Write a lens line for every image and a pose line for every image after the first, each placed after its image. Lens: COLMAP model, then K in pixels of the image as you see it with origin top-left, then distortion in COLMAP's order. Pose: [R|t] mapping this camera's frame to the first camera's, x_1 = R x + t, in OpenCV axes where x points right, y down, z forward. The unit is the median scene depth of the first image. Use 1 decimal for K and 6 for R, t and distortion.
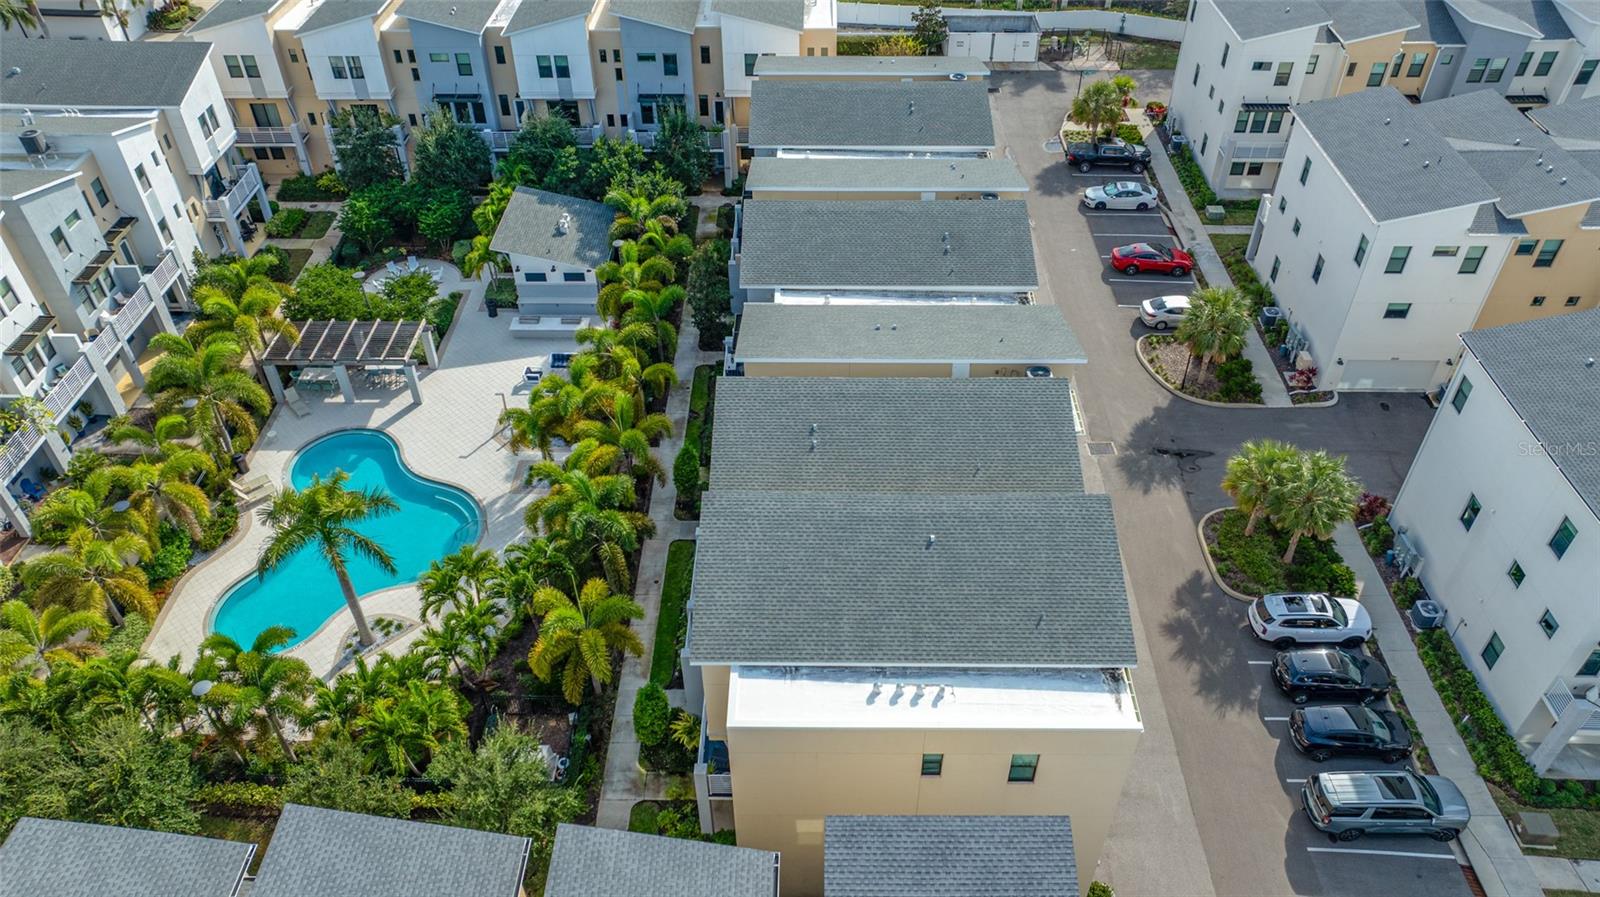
lens RADIAL K [[1121.2, 0, 804.4], [0, 1121.2, 454.0], [0, 0, 1]] dist [-0.032593, 0.039094]
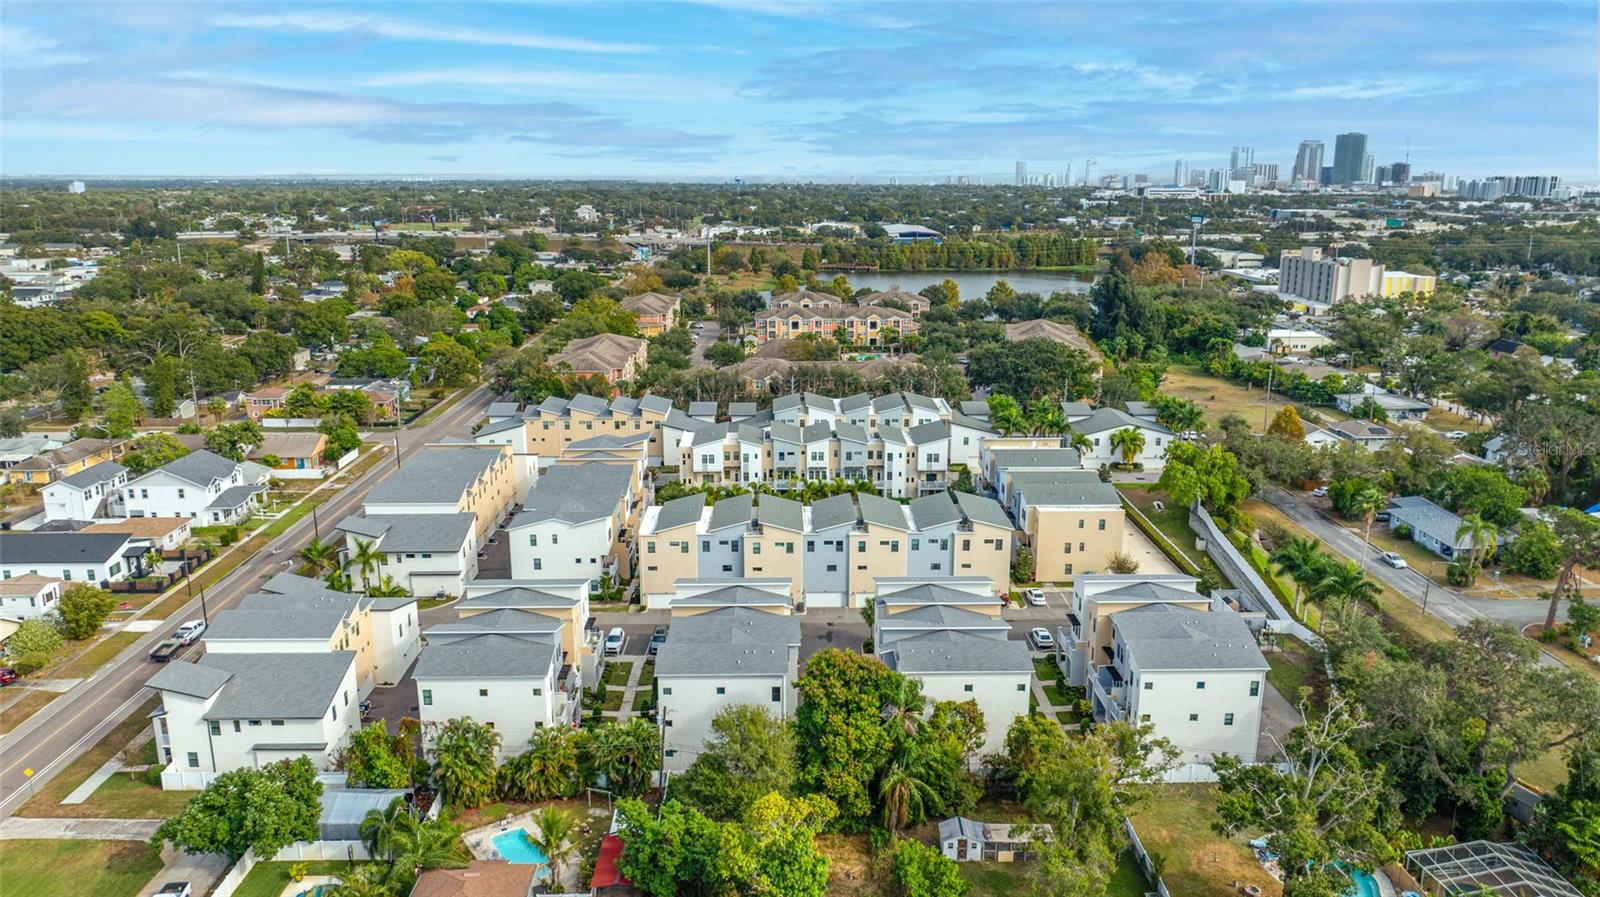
lens RADIAL K [[1133.2, 0, 800.0], [0, 1133.2, 448.5], [0, 0, 1]] dist [-0.020057, -0.004647]
pose [[0.035398, 0.242957, -0.969391, 2.218089], [-0.657538, 0.736131, 0.160485, -0.554750], [0.752590, 0.631730, 0.185811, 0.202226]]
